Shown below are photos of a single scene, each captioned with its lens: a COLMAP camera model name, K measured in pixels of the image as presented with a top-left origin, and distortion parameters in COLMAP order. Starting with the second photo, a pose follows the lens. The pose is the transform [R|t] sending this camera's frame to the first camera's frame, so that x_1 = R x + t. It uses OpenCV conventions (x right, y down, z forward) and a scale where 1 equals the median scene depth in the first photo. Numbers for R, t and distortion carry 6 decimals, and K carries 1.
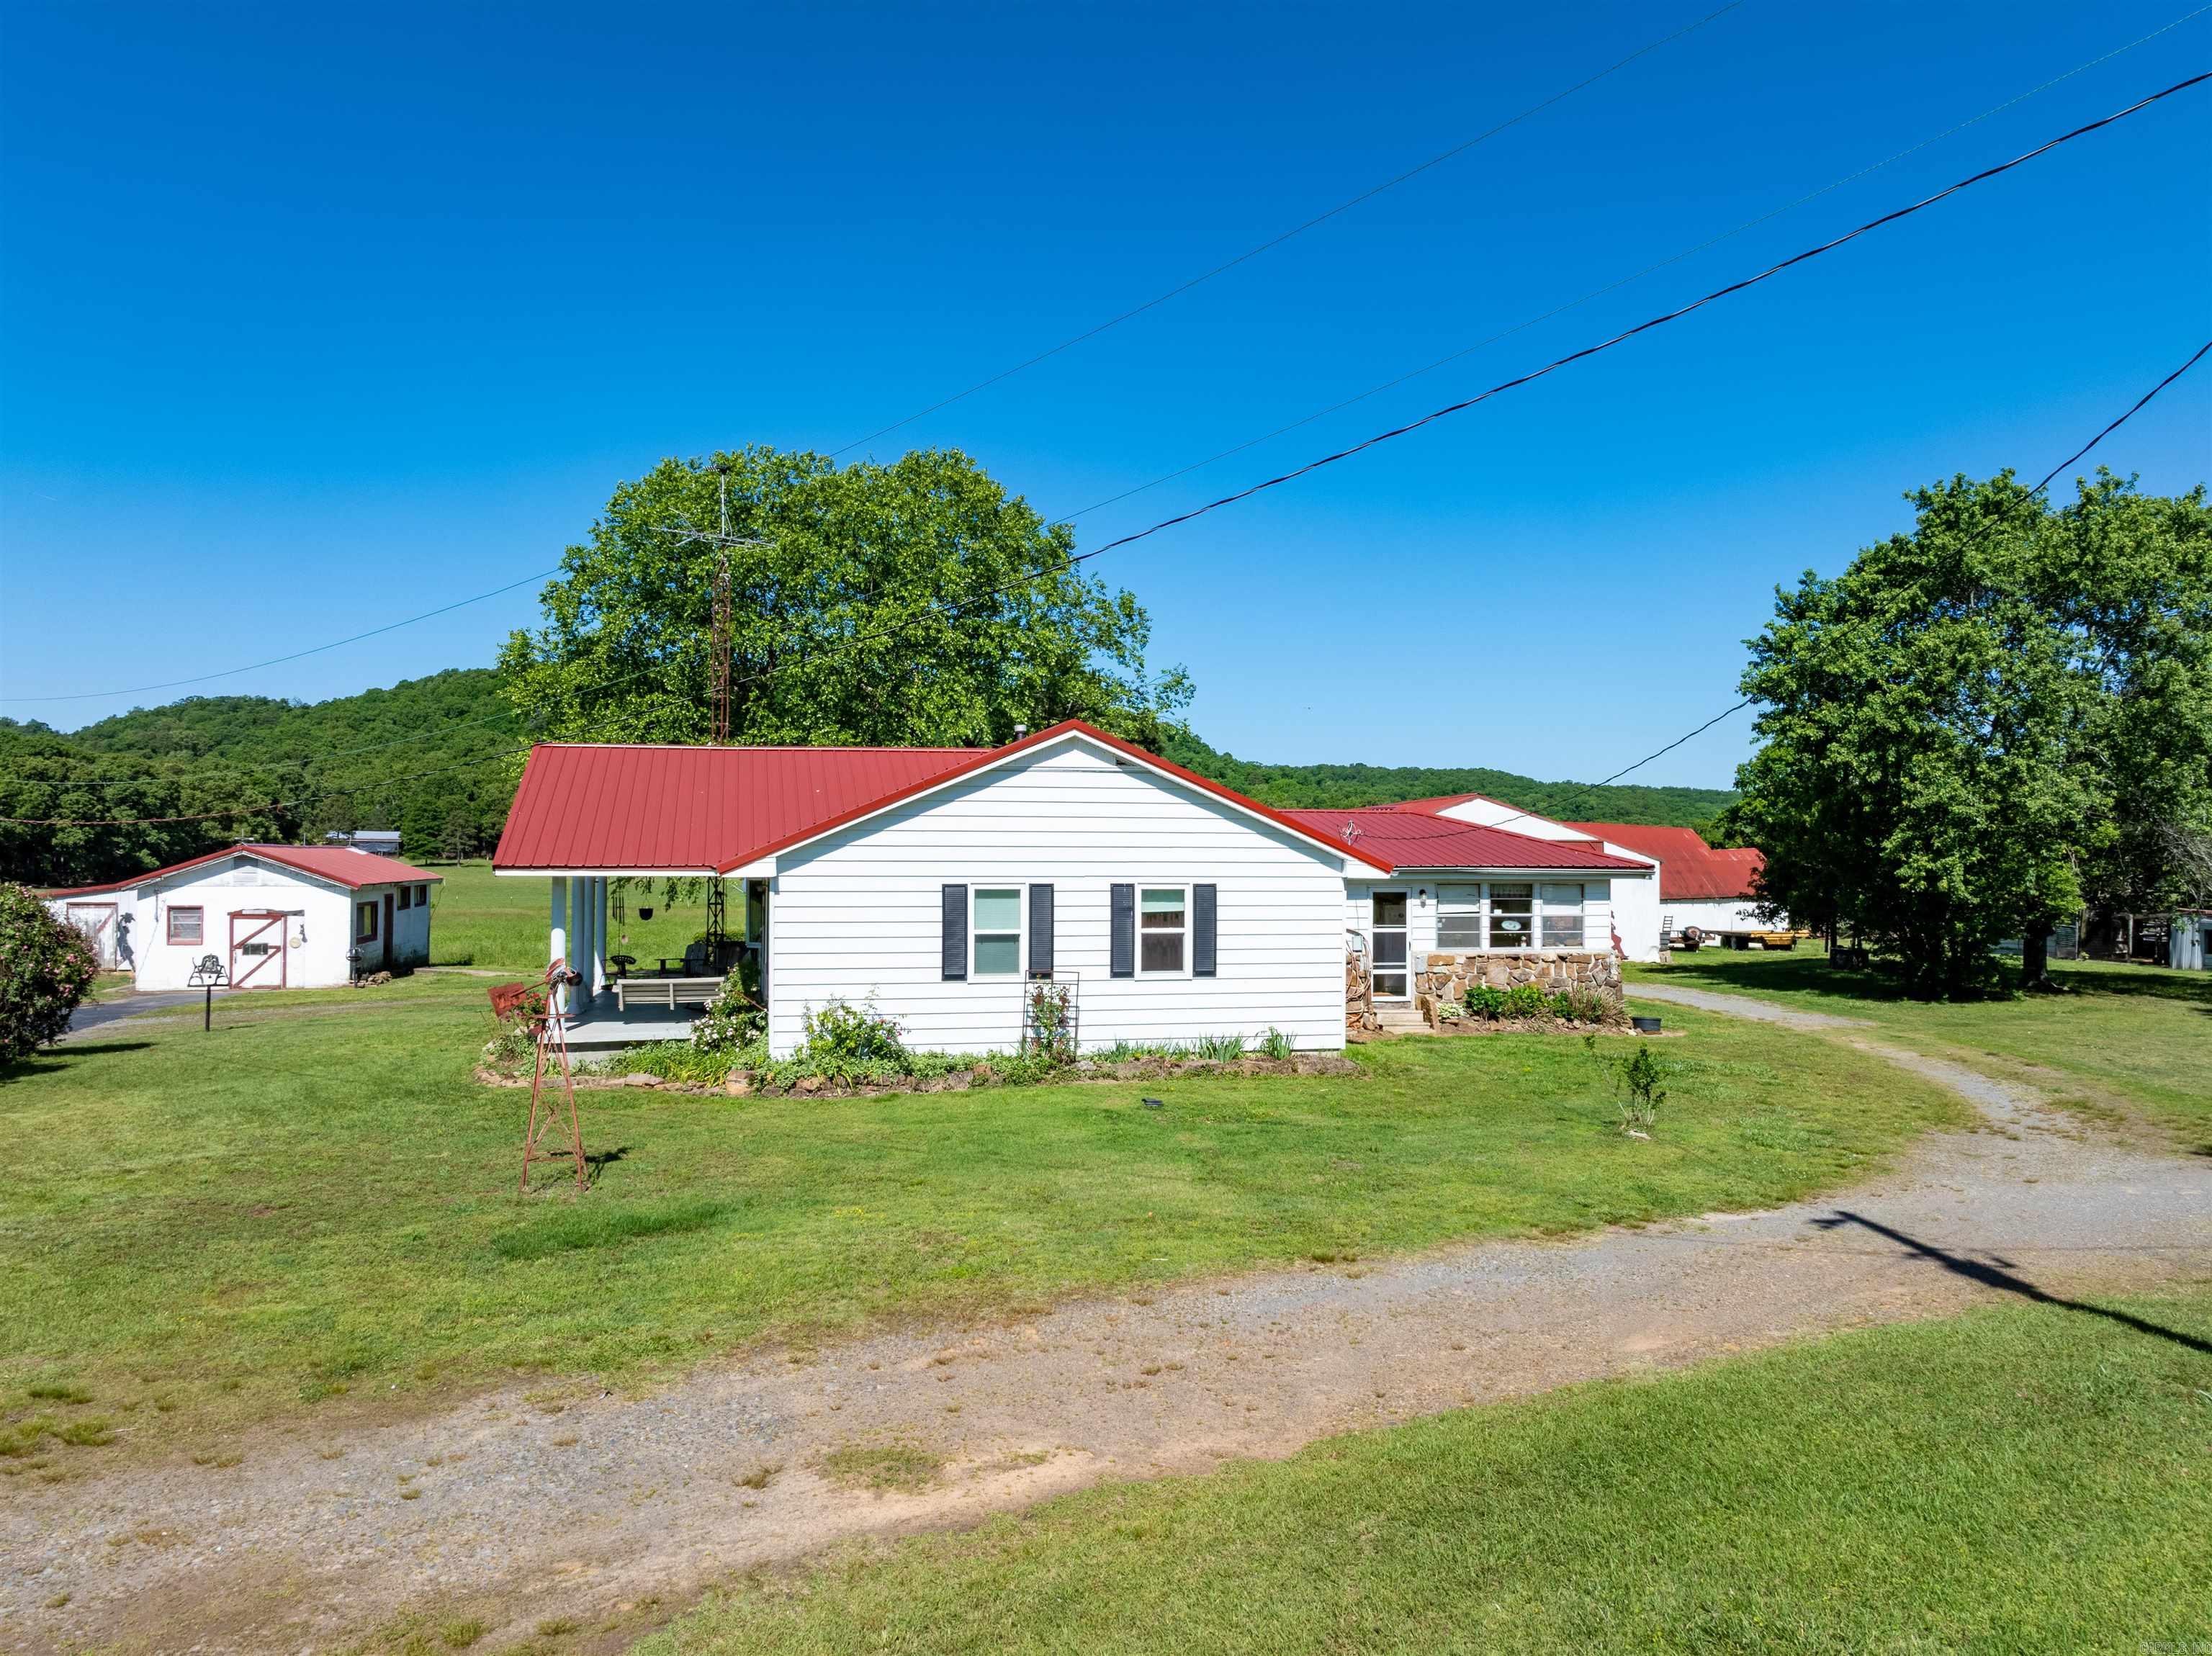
lens RADIAL K [[1557.0, 0, 1116.2], [0, 1557.0, 819.7], [0, 0, 1]] dist [-0.038444, 0.027485]
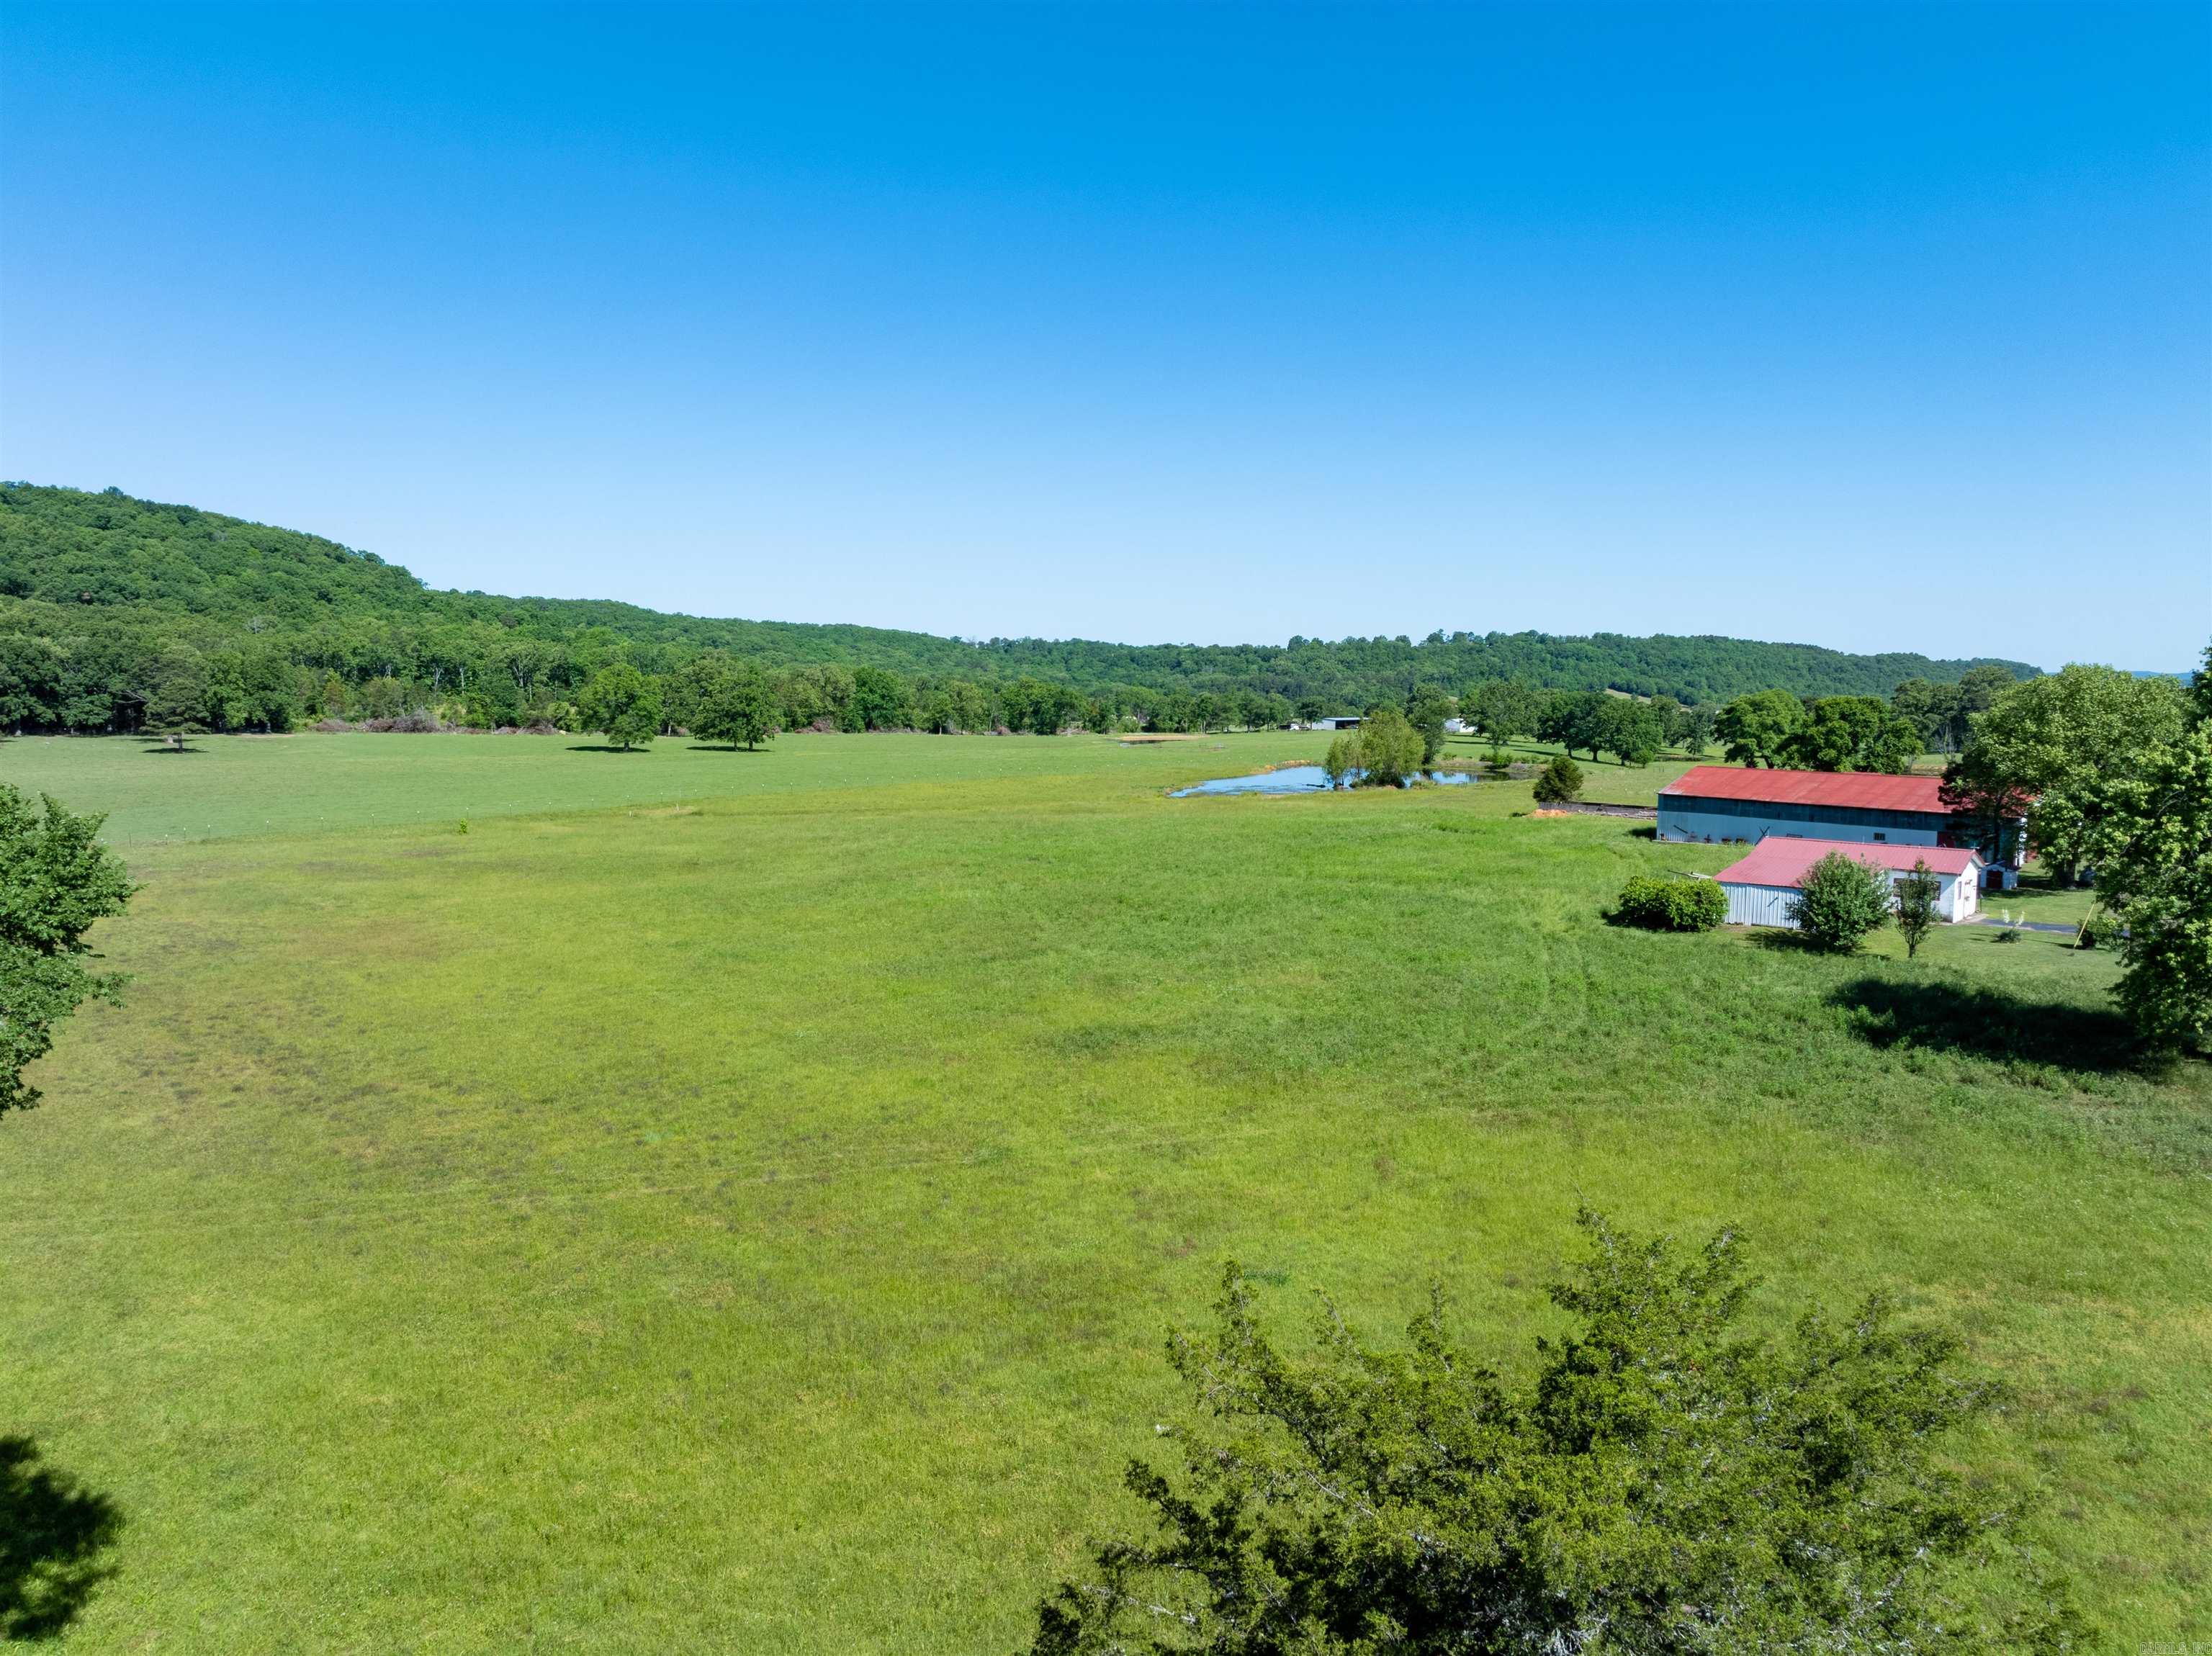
lens RADIAL K [[1557.0, 0, 1116.2], [0, 1557.0, 819.7], [0, 0, 1]] dist [-0.038444, 0.027485]
pose [[0.808965, -0.050234, 0.585706, -3.581596], [-0.017582, 0.993829, 0.109521, -0.308487], [-0.587594, -0.098897, 0.803090, -0.019945]]
